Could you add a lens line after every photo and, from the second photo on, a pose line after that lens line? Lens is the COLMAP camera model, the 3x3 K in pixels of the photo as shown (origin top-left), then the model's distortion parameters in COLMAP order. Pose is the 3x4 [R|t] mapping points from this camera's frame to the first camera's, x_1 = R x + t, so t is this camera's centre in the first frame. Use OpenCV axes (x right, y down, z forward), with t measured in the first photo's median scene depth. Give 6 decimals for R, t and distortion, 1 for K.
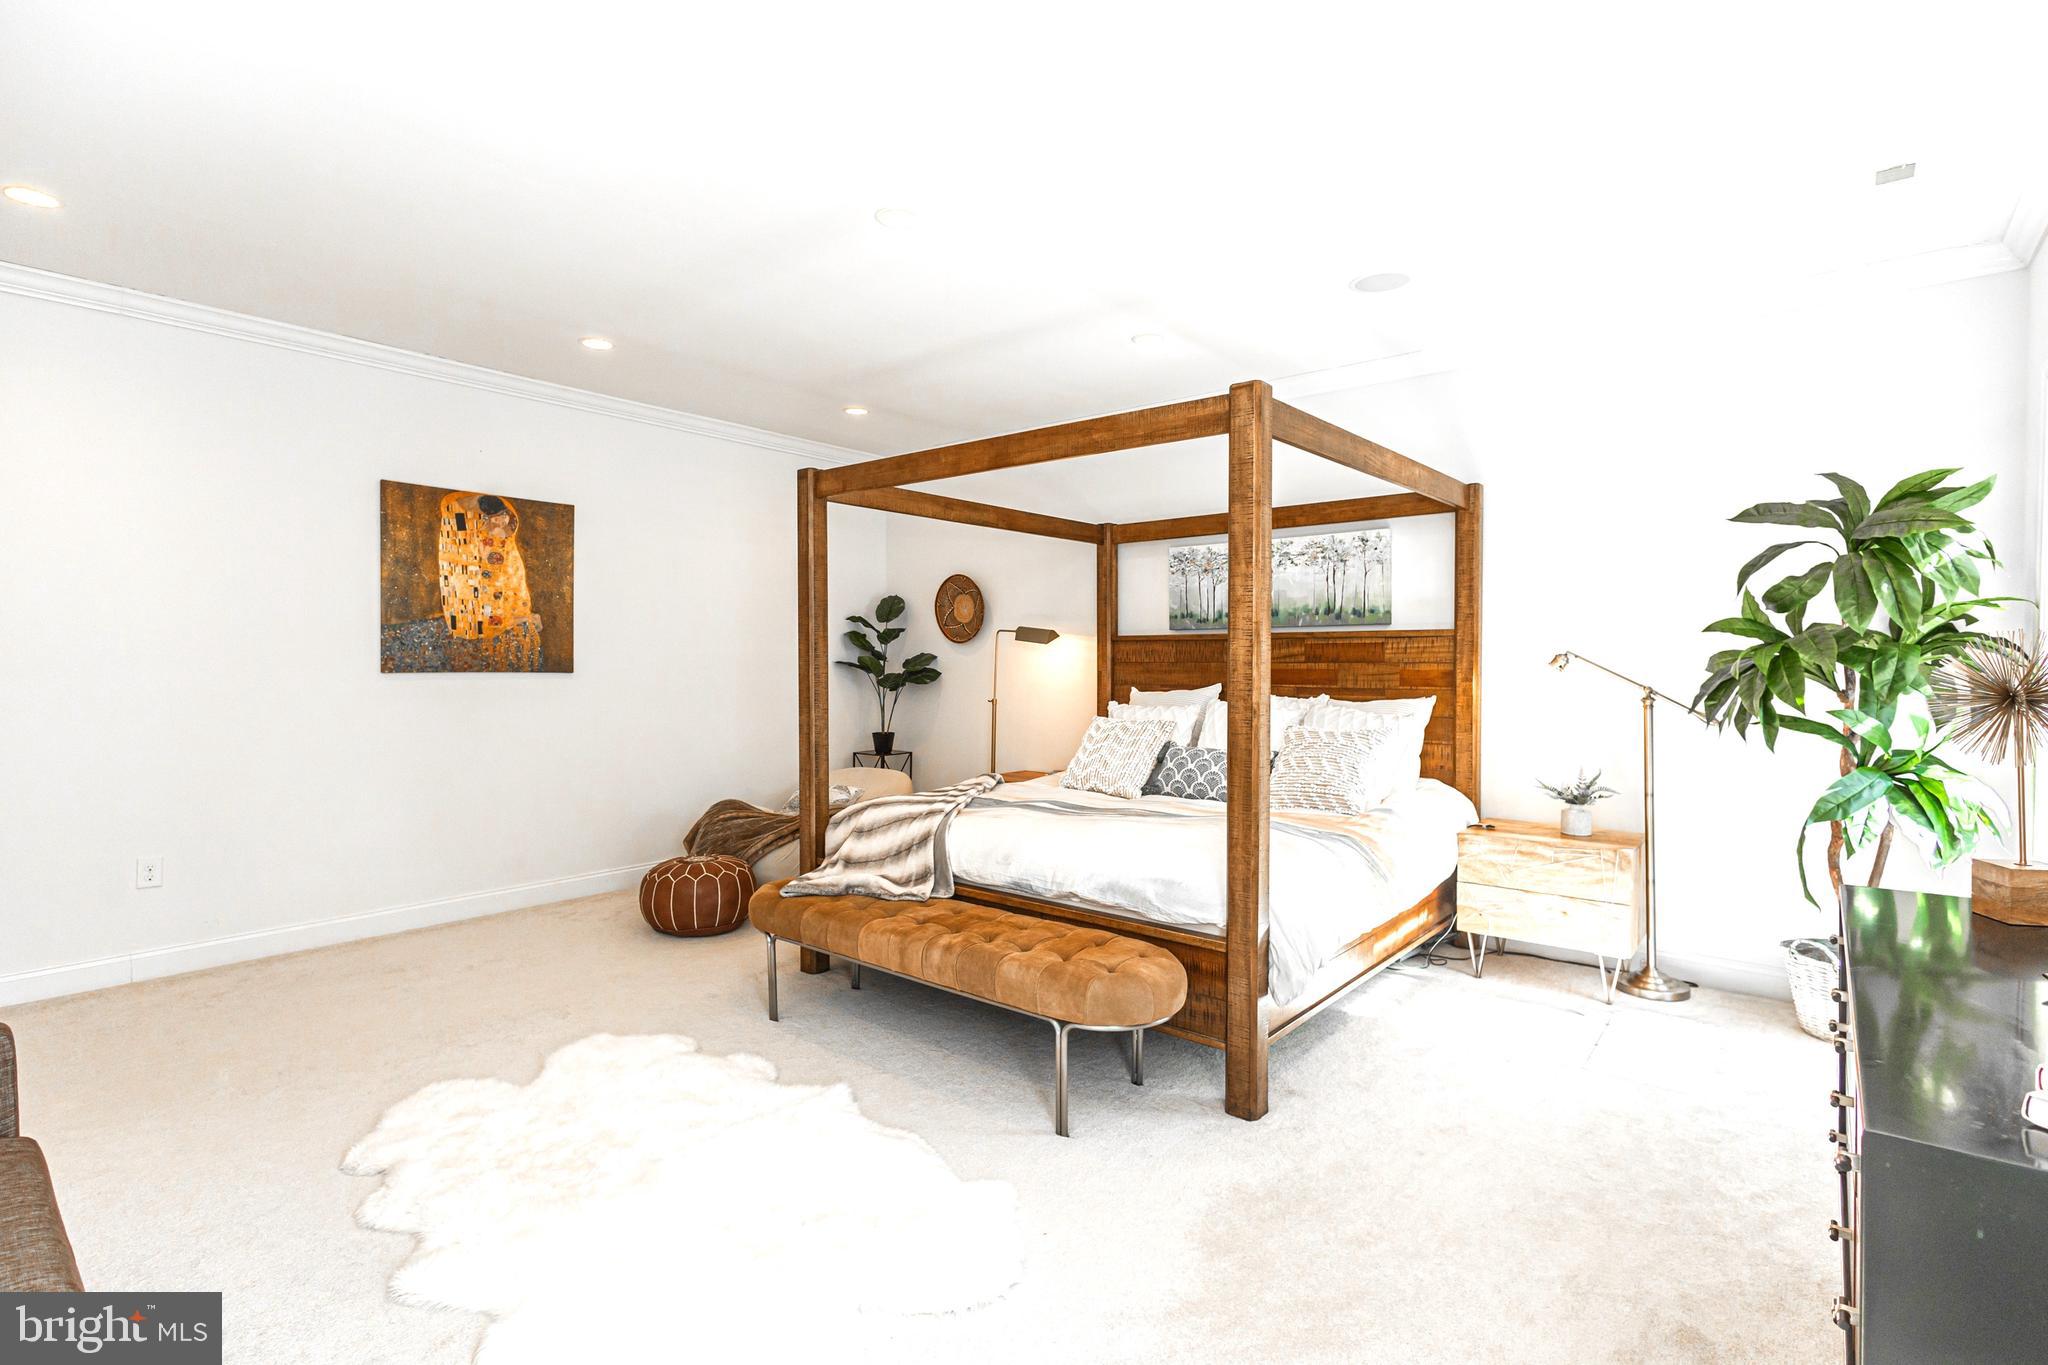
lens RADIAL K [[971.2, 0, 1007.9], [0, 971.2, 638.9], [0, 0, 1]] dist [0.002471, -0.000031]
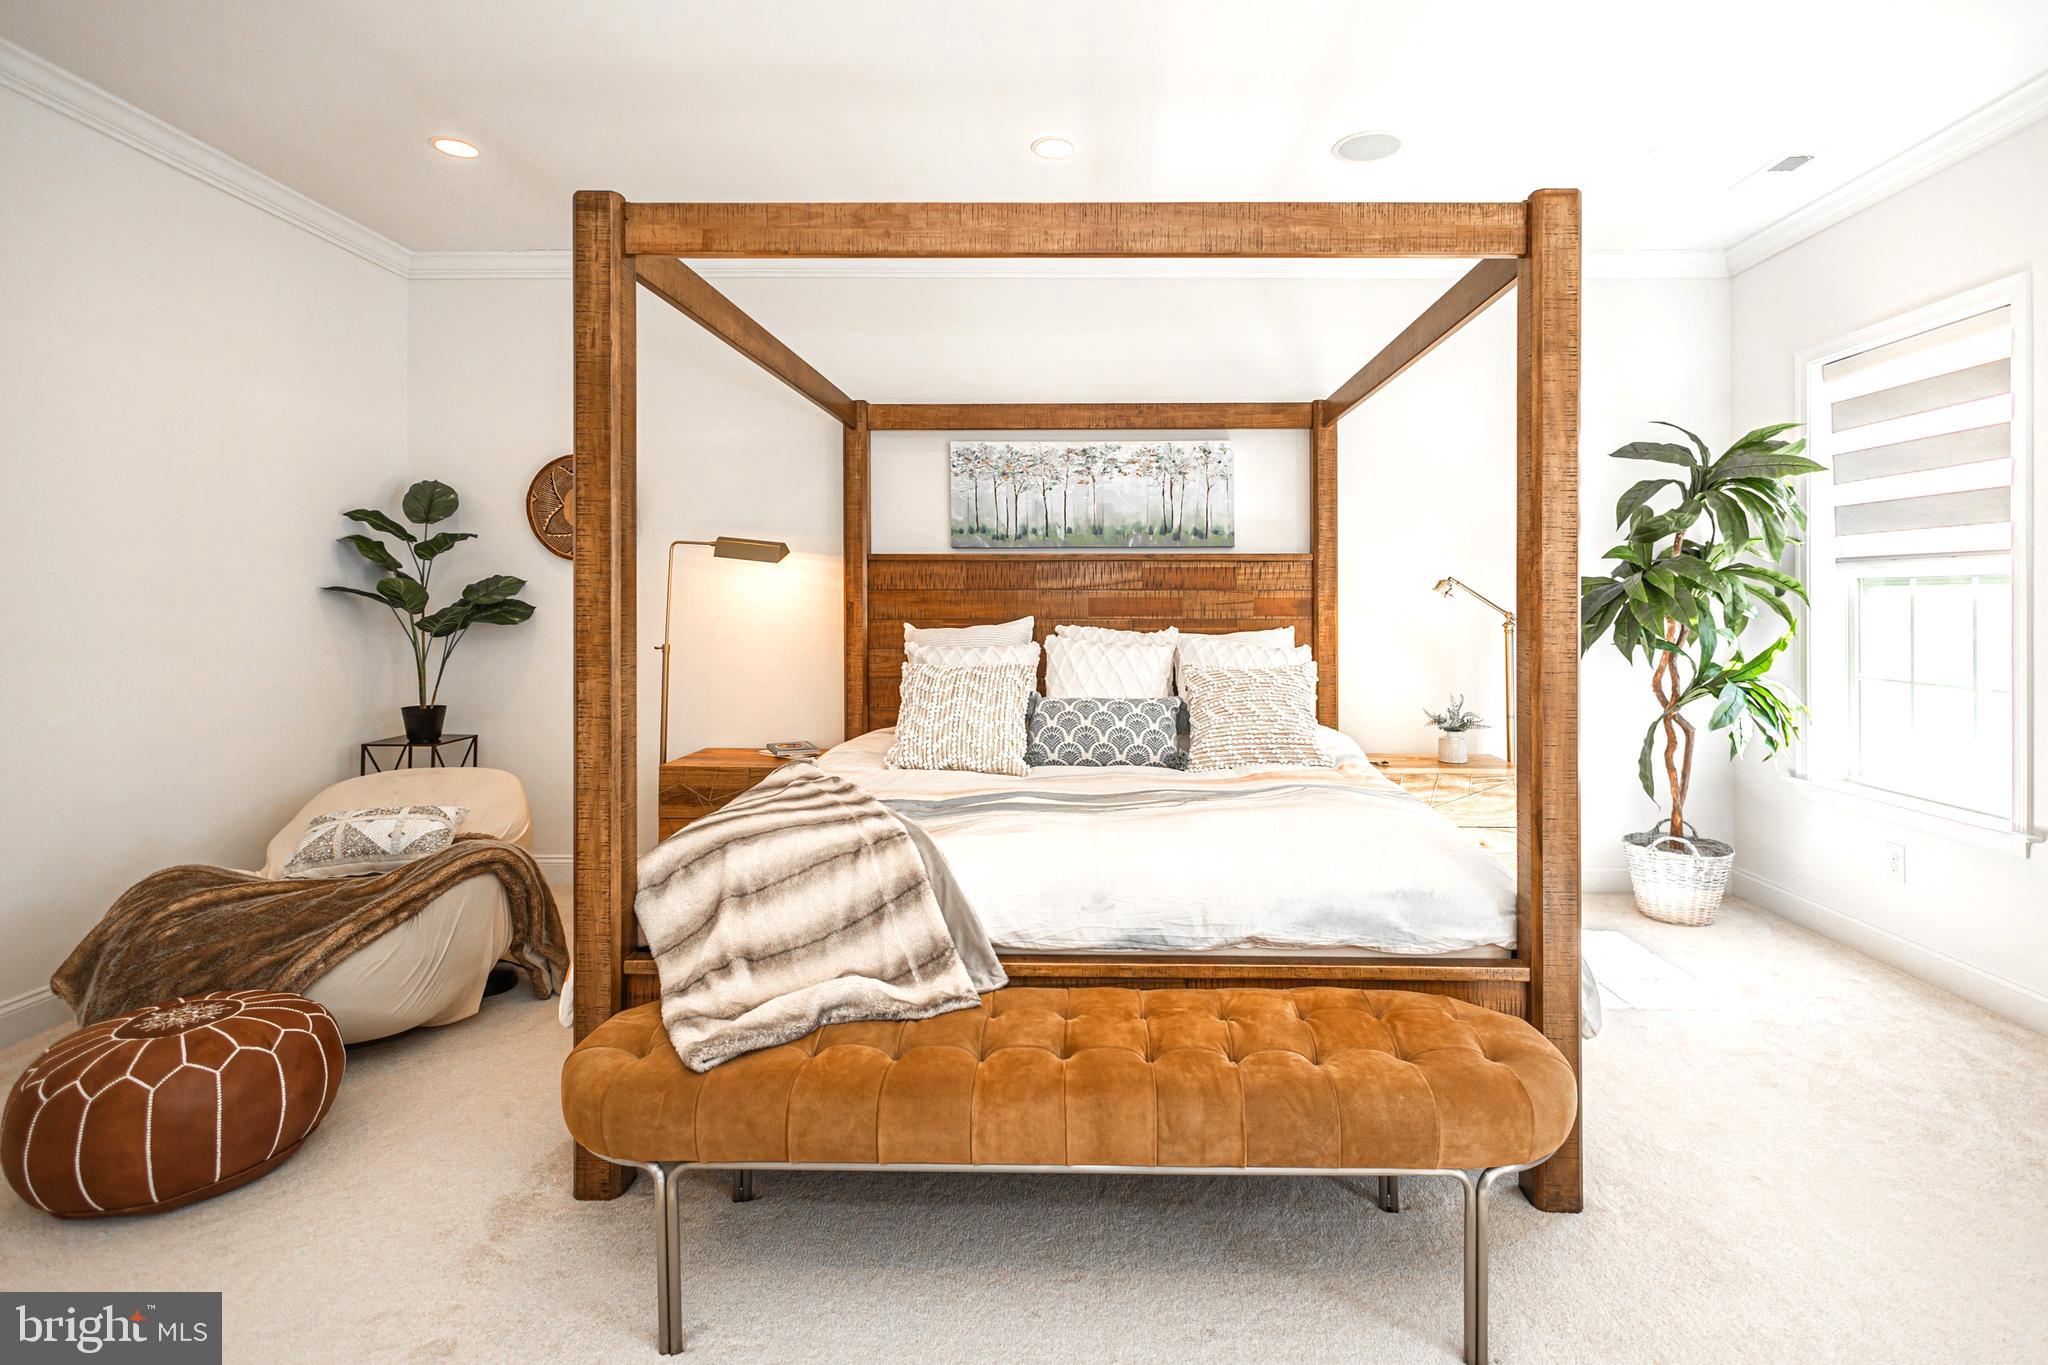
lens RADIAL K [[974.8, 0, 1023.9], [0, 974.8, 576.5], [0, 0, 1]] dist [0.005578, 0.000545]
pose [[0.771329, 0.018609, 0.636164, -0.318028], [-0.015003, 0.999826, -0.011057, 0.023991], [-0.636259, -0.001016, 0.771475, 0.416074]]
